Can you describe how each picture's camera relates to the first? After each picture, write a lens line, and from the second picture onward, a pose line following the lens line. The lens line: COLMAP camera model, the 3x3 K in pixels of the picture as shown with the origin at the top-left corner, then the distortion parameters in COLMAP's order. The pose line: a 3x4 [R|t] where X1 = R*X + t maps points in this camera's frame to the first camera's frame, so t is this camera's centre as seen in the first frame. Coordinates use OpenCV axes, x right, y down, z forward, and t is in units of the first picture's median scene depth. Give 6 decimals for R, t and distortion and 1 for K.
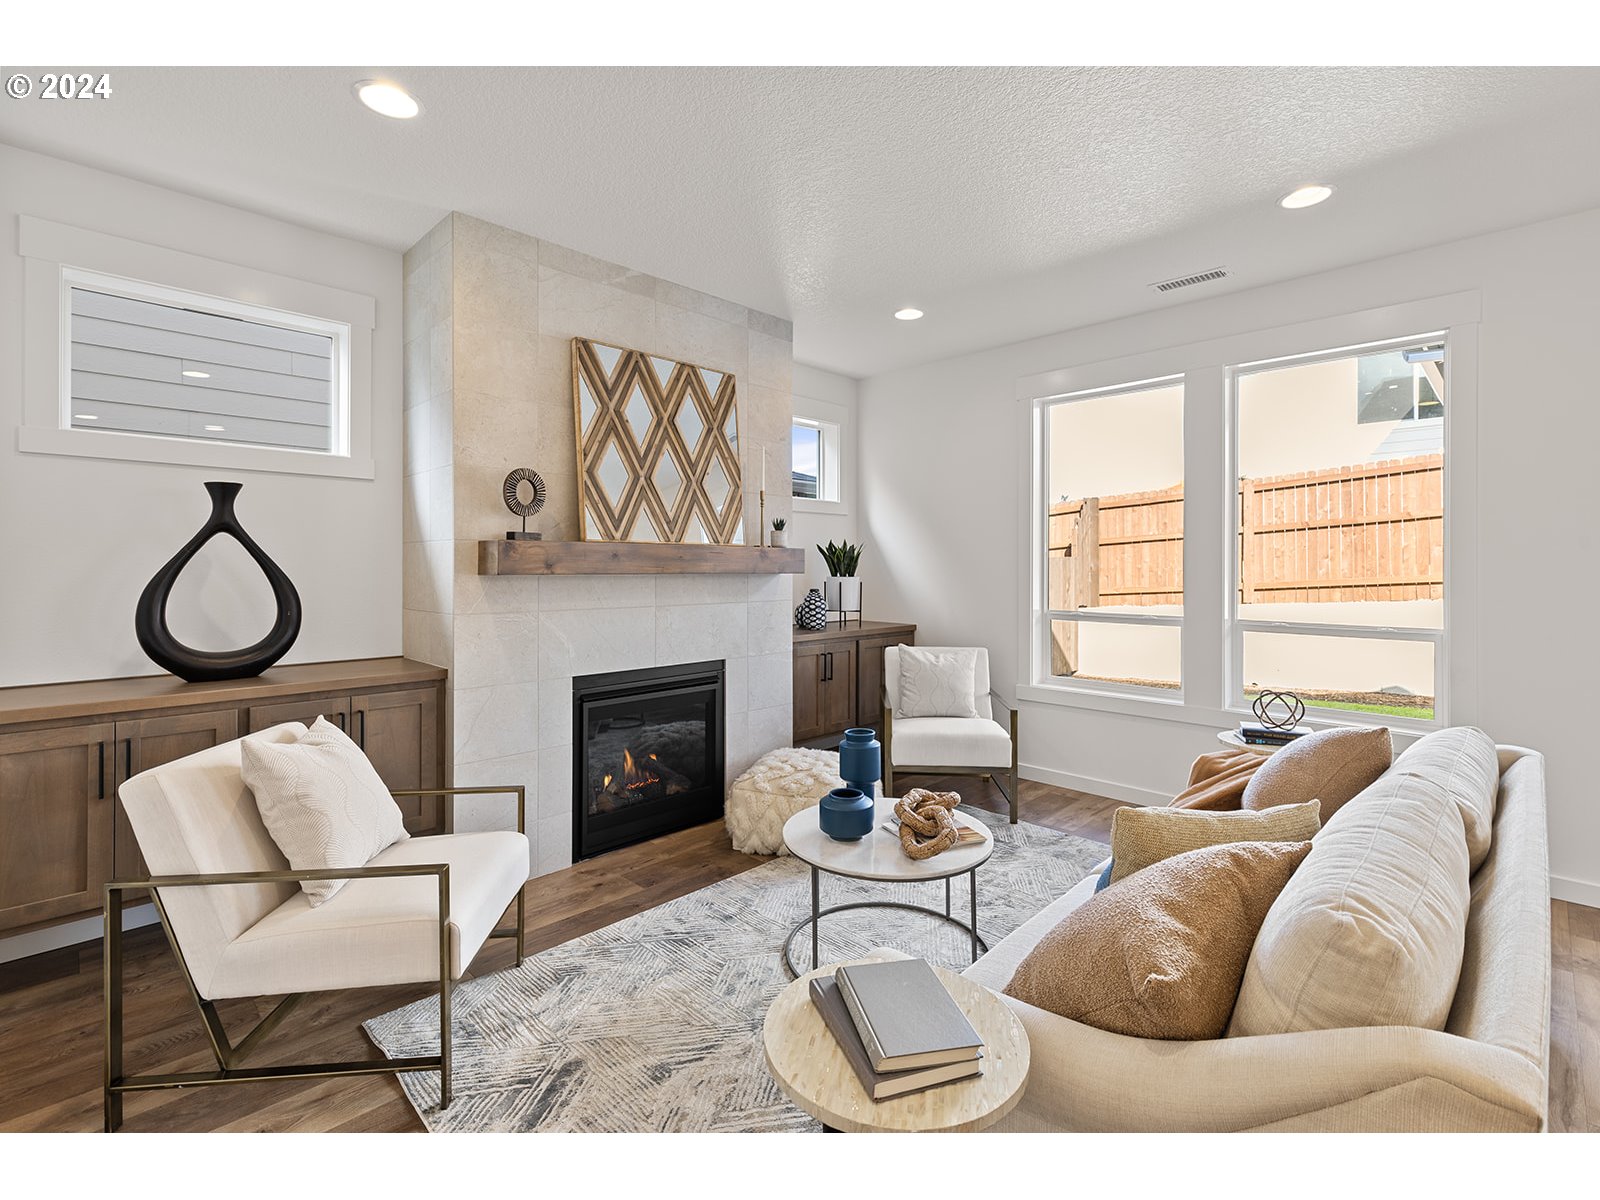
lens RADIAL K [[749.1, 0, 794.4], [0, 749.1, 543.3], [0, 0, 1]] dist [0.004780, 0.000208]
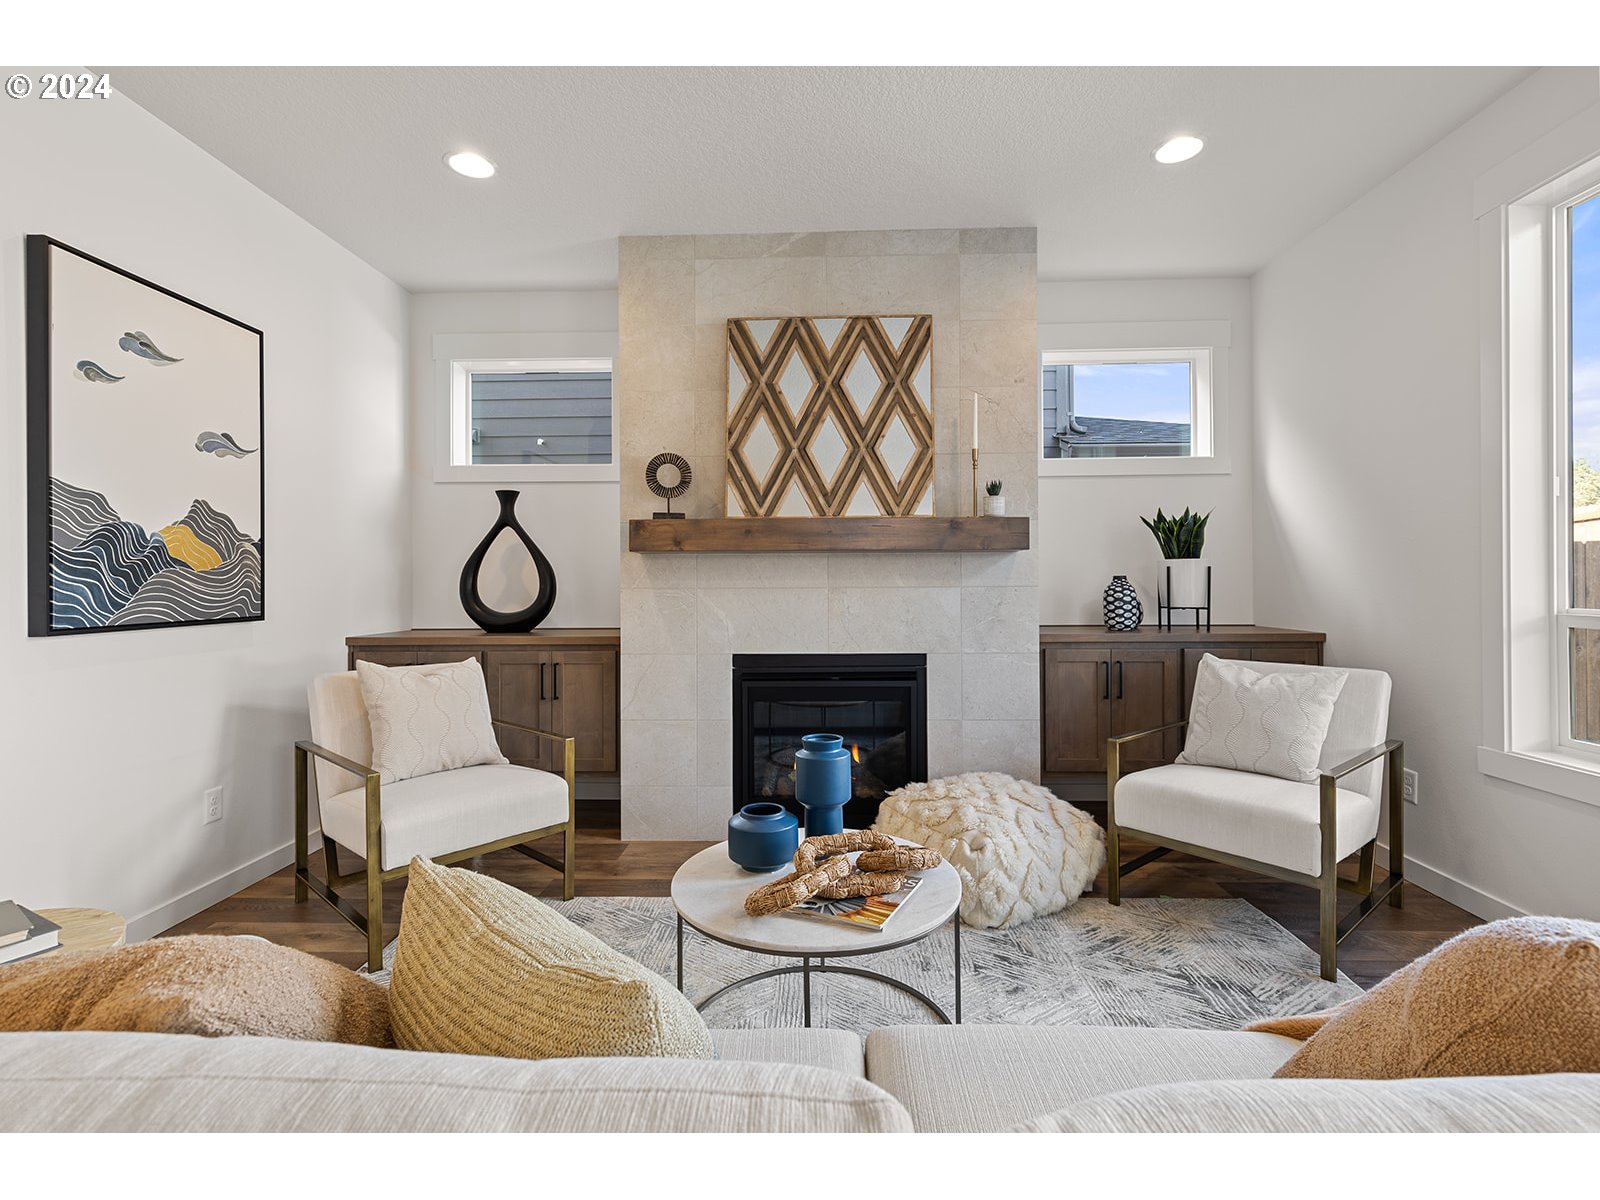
lens RADIAL K [[740.7, 0, 798.5], [0, 740.7, 564.3], [0, 0, 1]] dist [0.002240, 0.000126]
pose [[0.676505, -0.024890, -0.736017, 0.476364], [0.028074, 0.999574, -0.007998, 0.063514], [0.735903, -0.015252, 0.676915, 0.368023]]
